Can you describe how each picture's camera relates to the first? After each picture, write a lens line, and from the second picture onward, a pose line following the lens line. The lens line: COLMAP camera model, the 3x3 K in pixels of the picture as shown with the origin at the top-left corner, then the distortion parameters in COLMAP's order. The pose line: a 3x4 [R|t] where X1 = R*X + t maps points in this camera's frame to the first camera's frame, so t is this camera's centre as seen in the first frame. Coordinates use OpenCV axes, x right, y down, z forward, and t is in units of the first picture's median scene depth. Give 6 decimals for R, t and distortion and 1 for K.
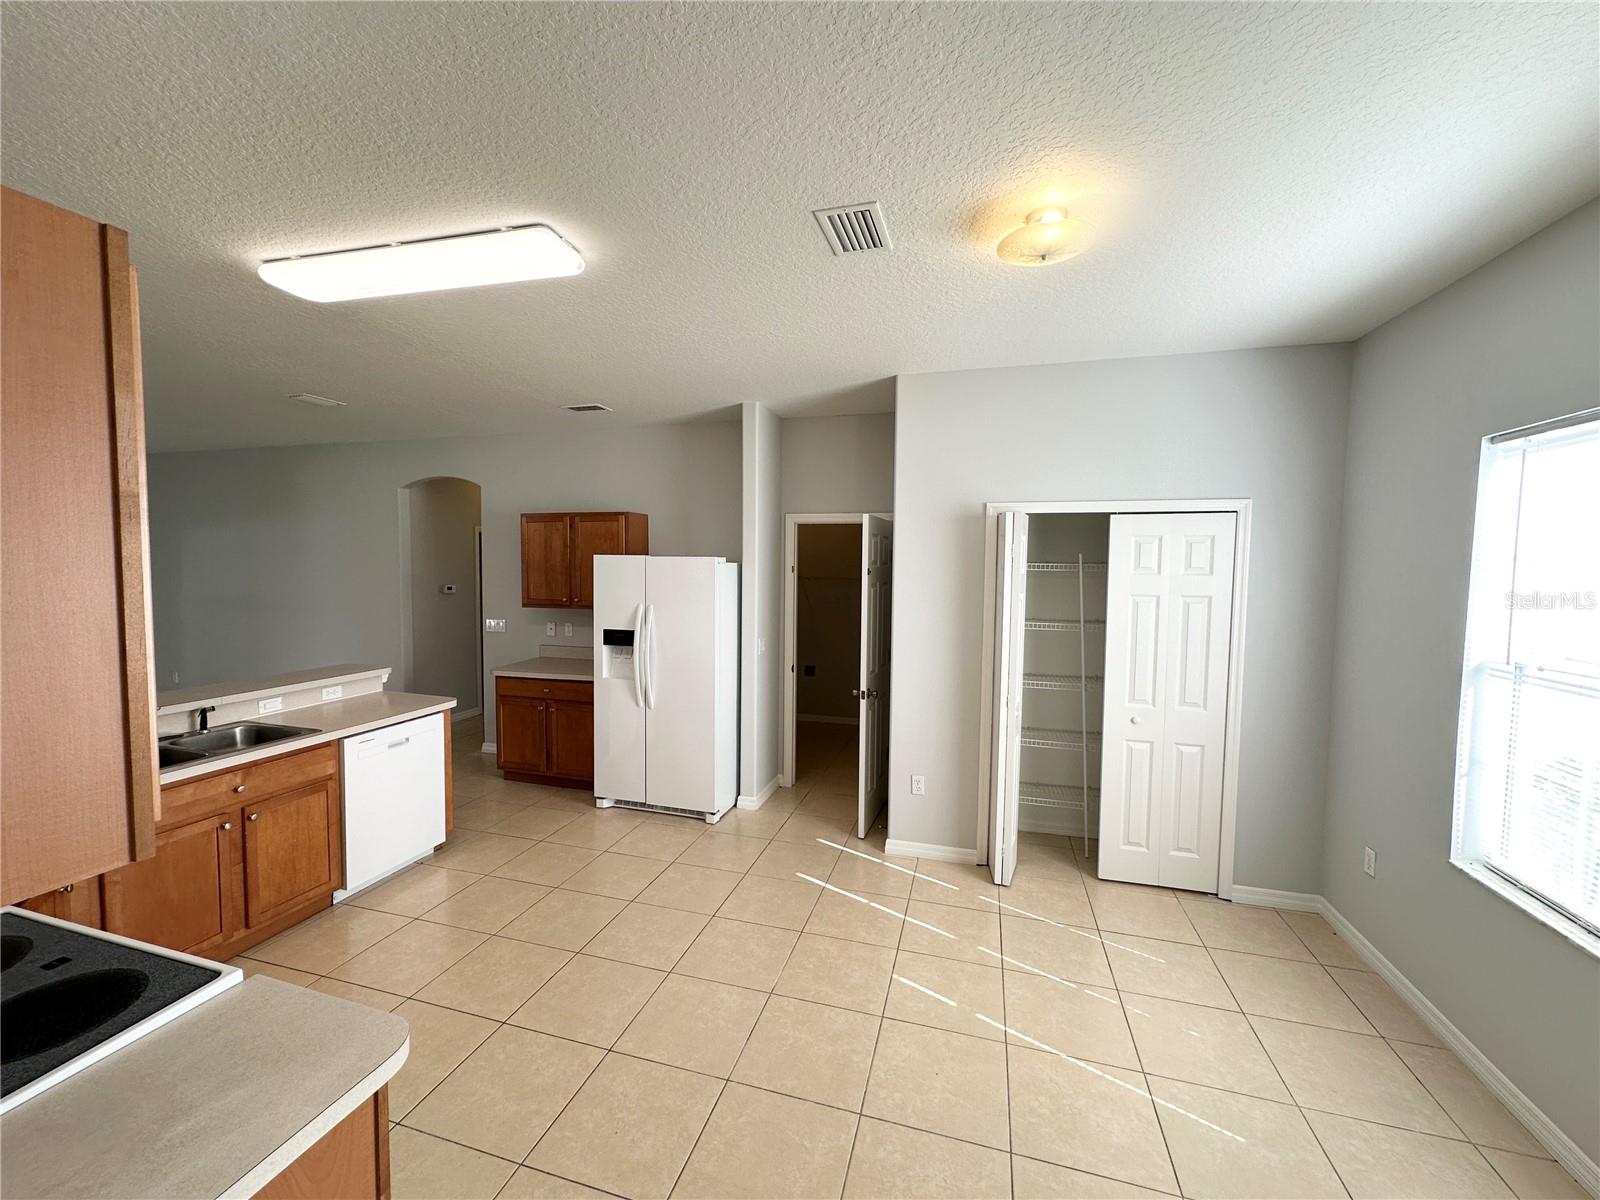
lens RADIAL K [[638.1, 0, 800.0], [0, 638.1, 600.0], [0, 0, 1]] dist [-0.000138, -0.000150]
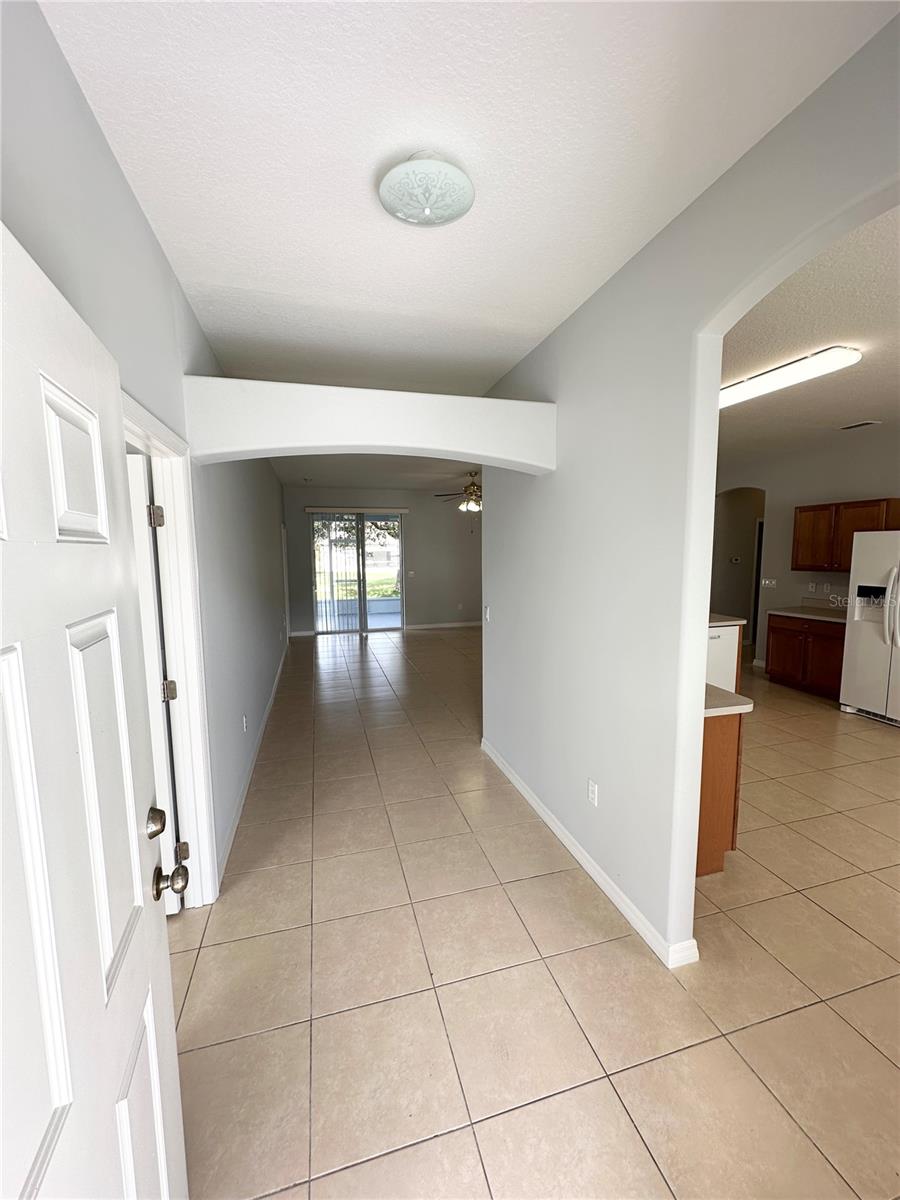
lens RADIAL K [[478.6, 0, 450.0], [0, 478.6, 600.0], [0, 0, 1]] dist [-0.000138, -0.000150]
pose [[0.530084, 0.074315, -0.844682, 0.097809], [-0.033137, 0.997207, 0.066939, 0.034518], [0.847298, -0.007493, 0.531066, -0.289822]]
